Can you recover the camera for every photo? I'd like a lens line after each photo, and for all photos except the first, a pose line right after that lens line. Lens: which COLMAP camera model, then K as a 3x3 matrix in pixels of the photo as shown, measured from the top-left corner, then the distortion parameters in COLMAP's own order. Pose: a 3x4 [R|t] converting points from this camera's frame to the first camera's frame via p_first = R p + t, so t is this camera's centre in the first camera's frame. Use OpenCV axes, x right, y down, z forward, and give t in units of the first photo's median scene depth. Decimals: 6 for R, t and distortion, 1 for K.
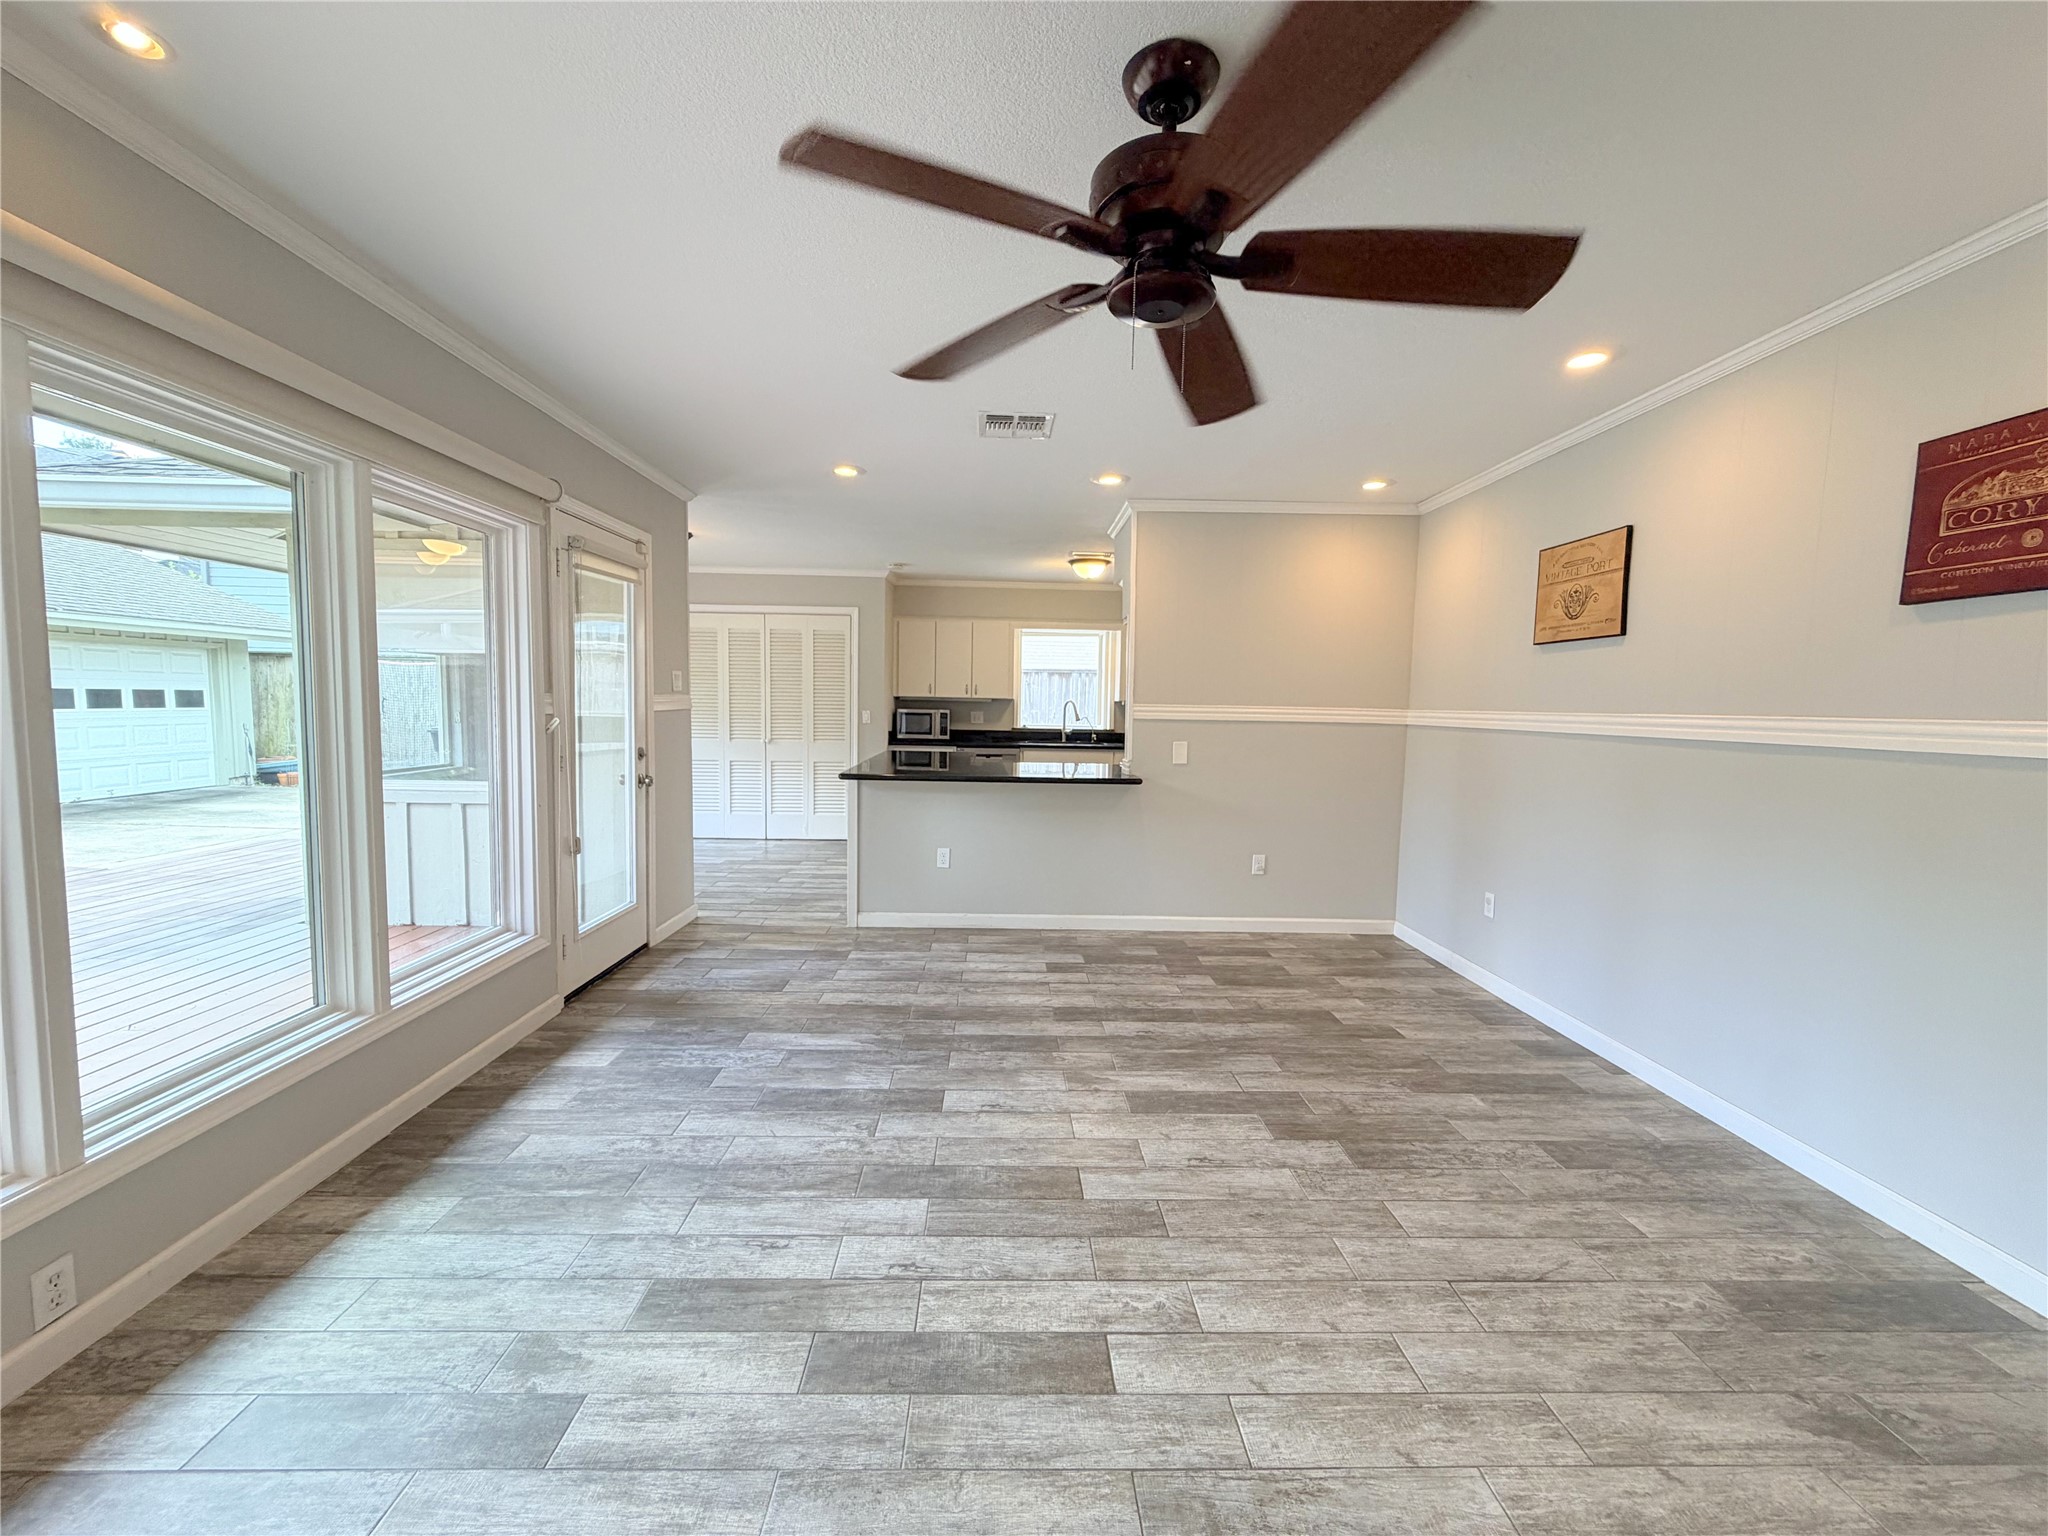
lens RADIAL K [[816.7, 0, 1017.3], [0, 816.7, 766.3], [0, 0, 1]] dist [0.001181, 0.000254]
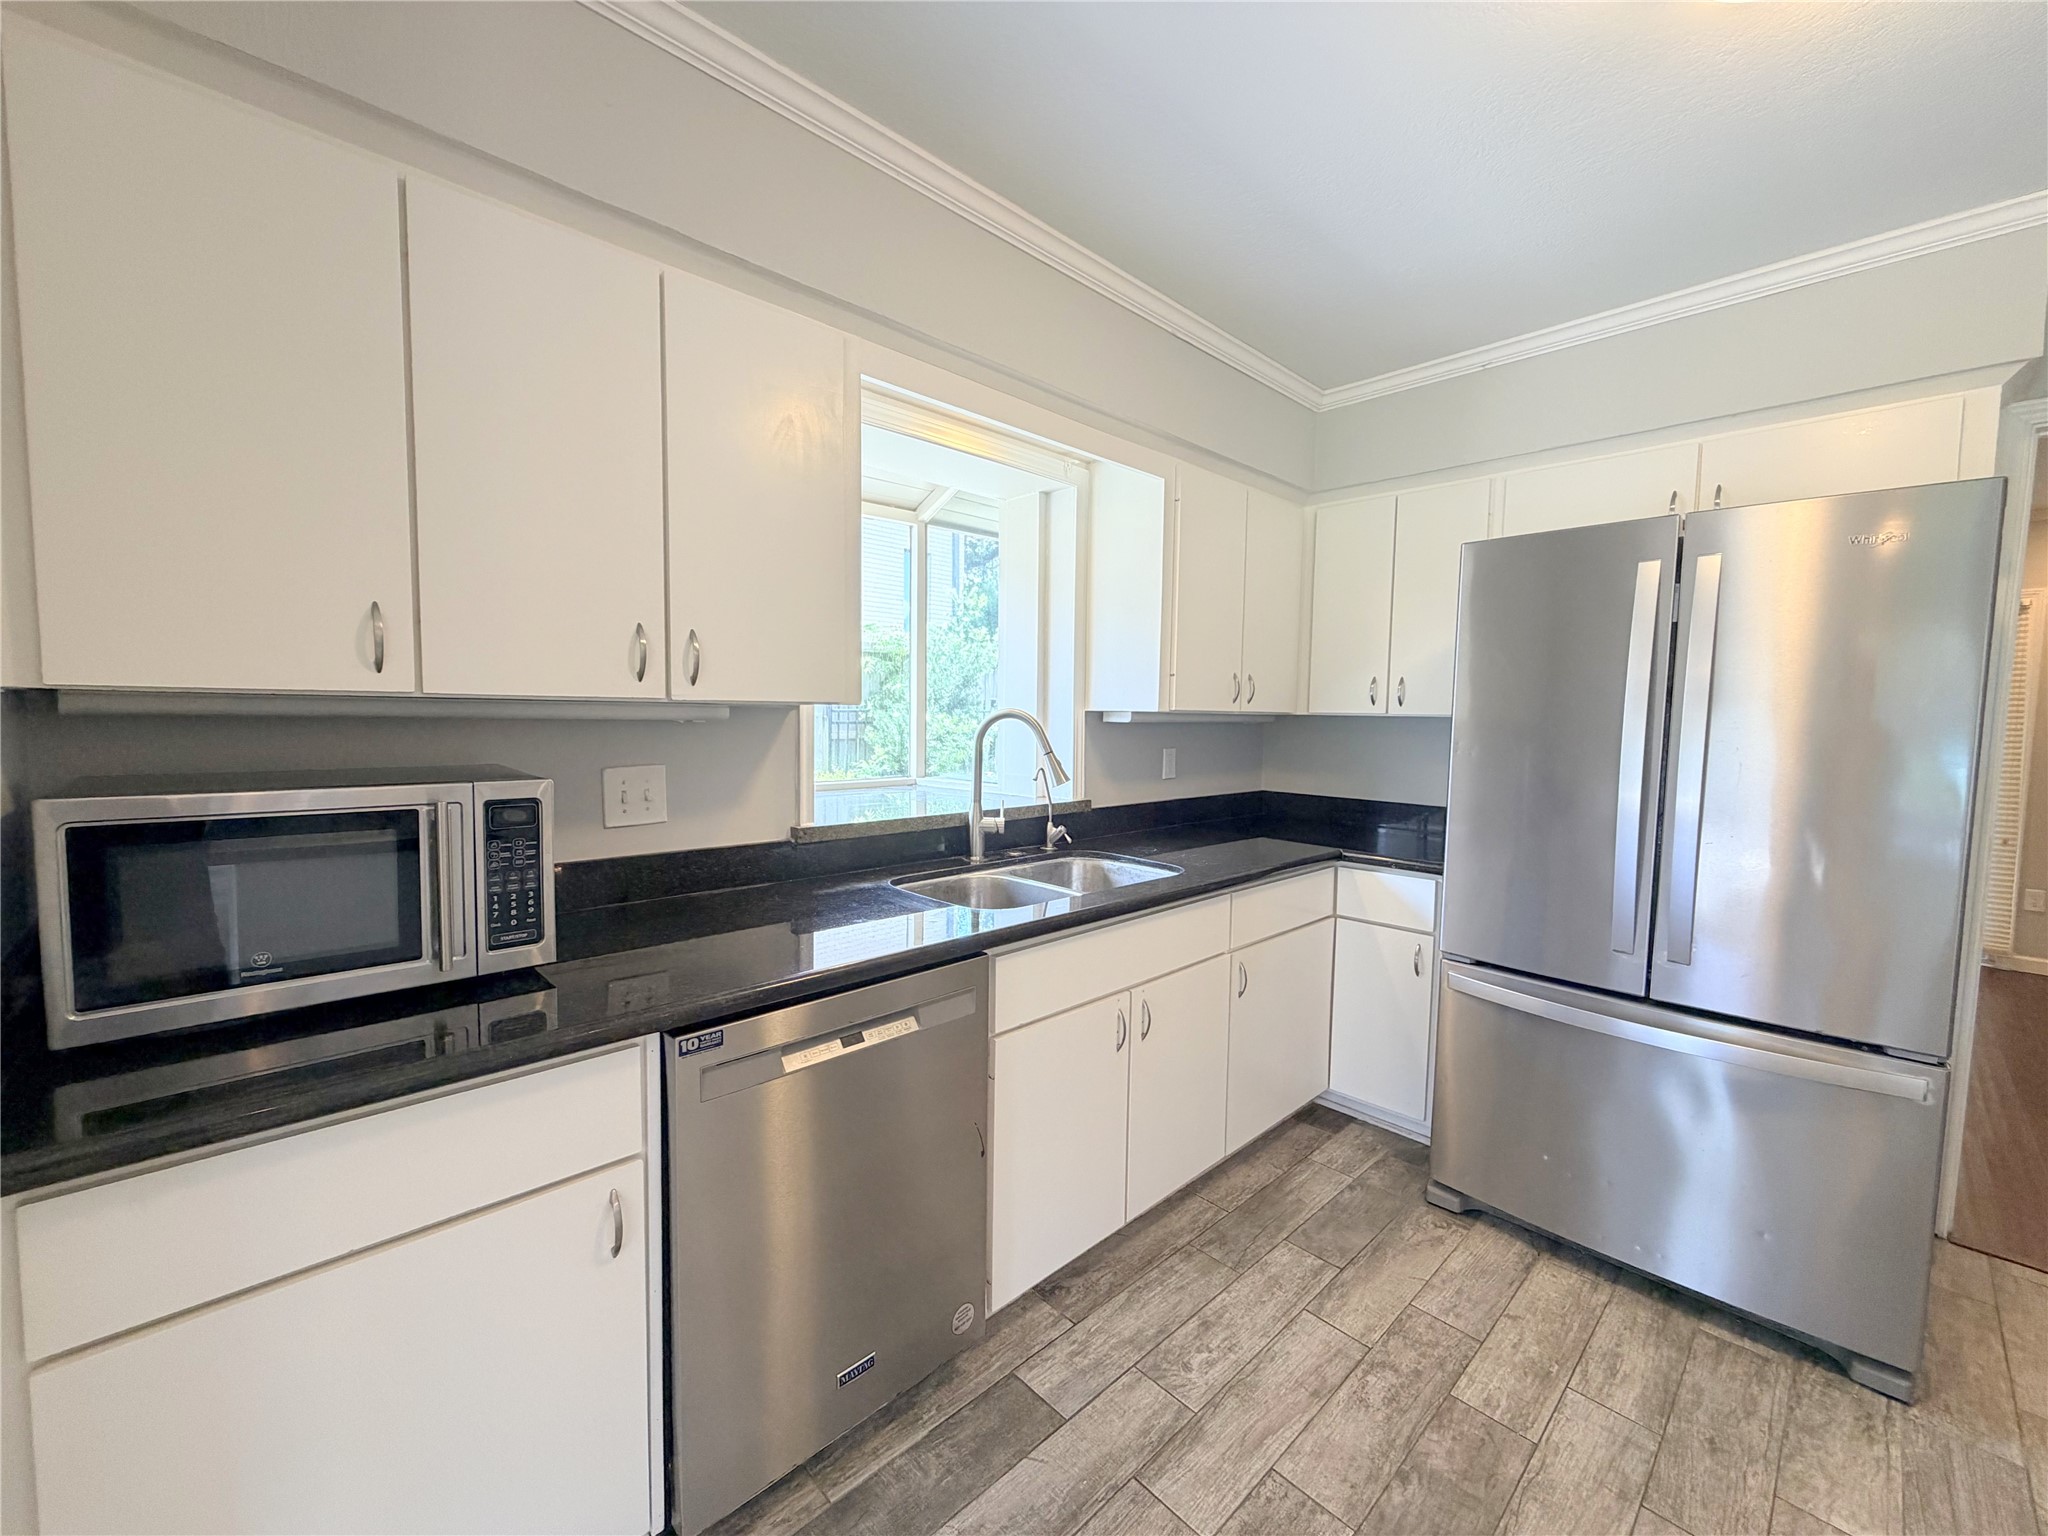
lens RADIAL K [[817.4, 0, 1016.0], [0, 817.4, 763.6], [0, 0, 1]] dist [0.001513, 0.000150]
pose [[0.741628, -0.051645, 0.668821, -0.350742], [0.050471, 0.998502, 0.021137, -0.203051], [-0.668910, 0.018080, 0.743123, 2.360536]]
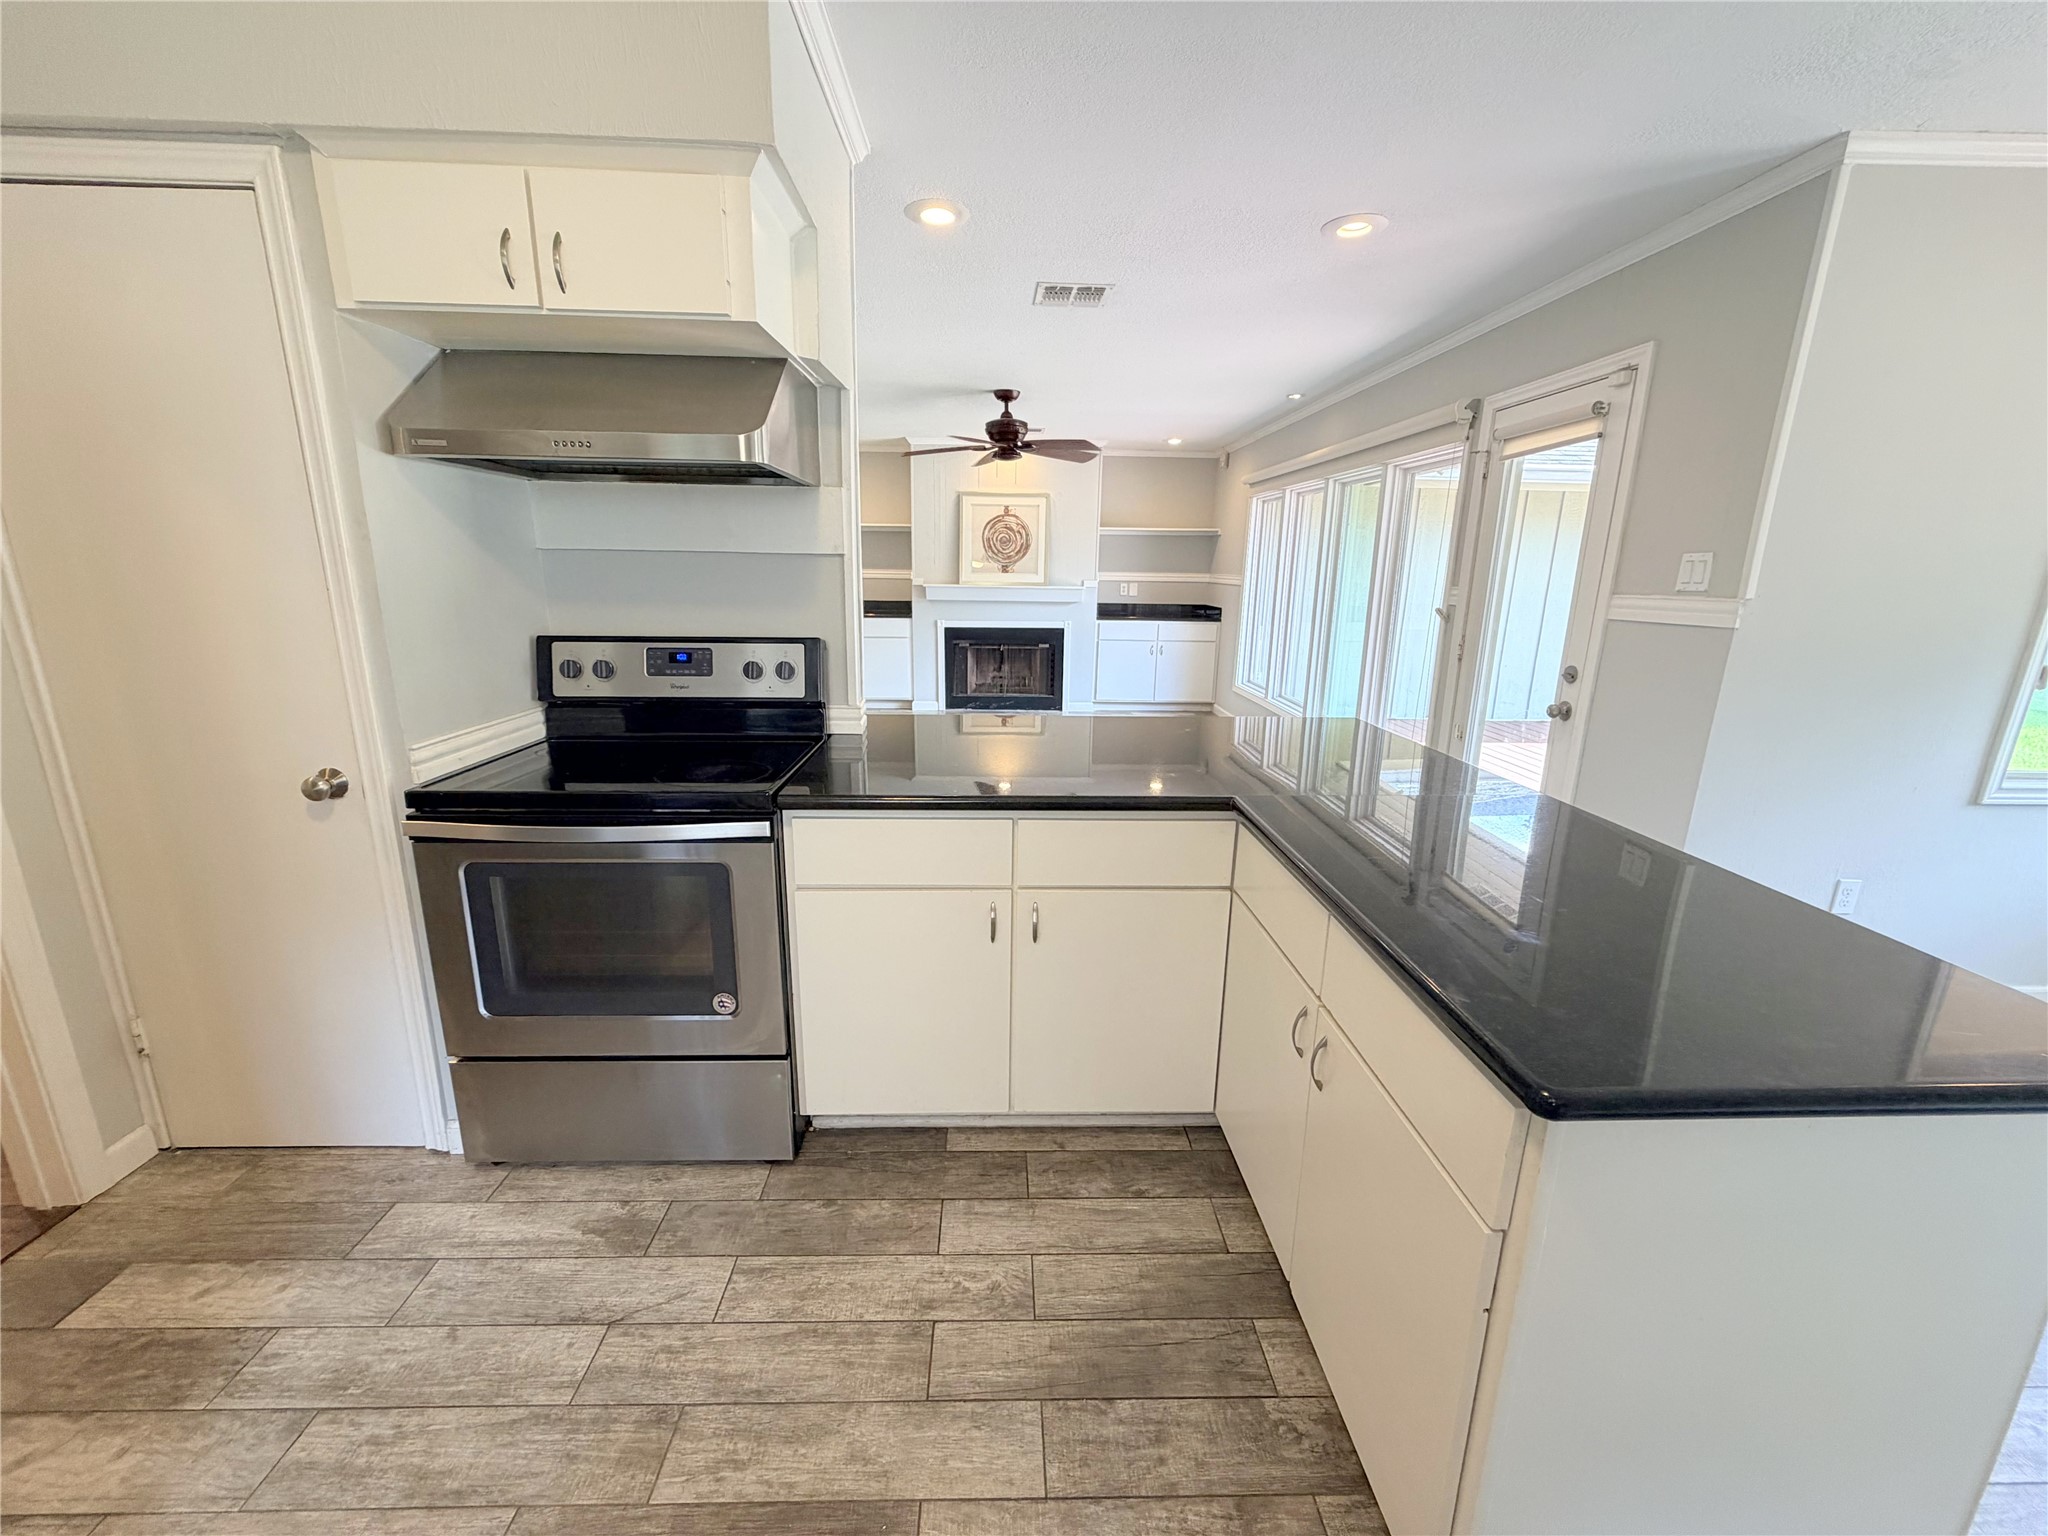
lens RADIAL K [[817.5, 0, 1019.2], [0, 817.5, 766.3], [0, 0, 1]] dist [0.000893, -0.000061]
pose [[-0.999475, -0.029555, -0.013283, 0.069369], [-0.032245, 0.947647, 0.317688, -0.231273], [0.003199, 0.317950, -0.948102, 2.567514]]
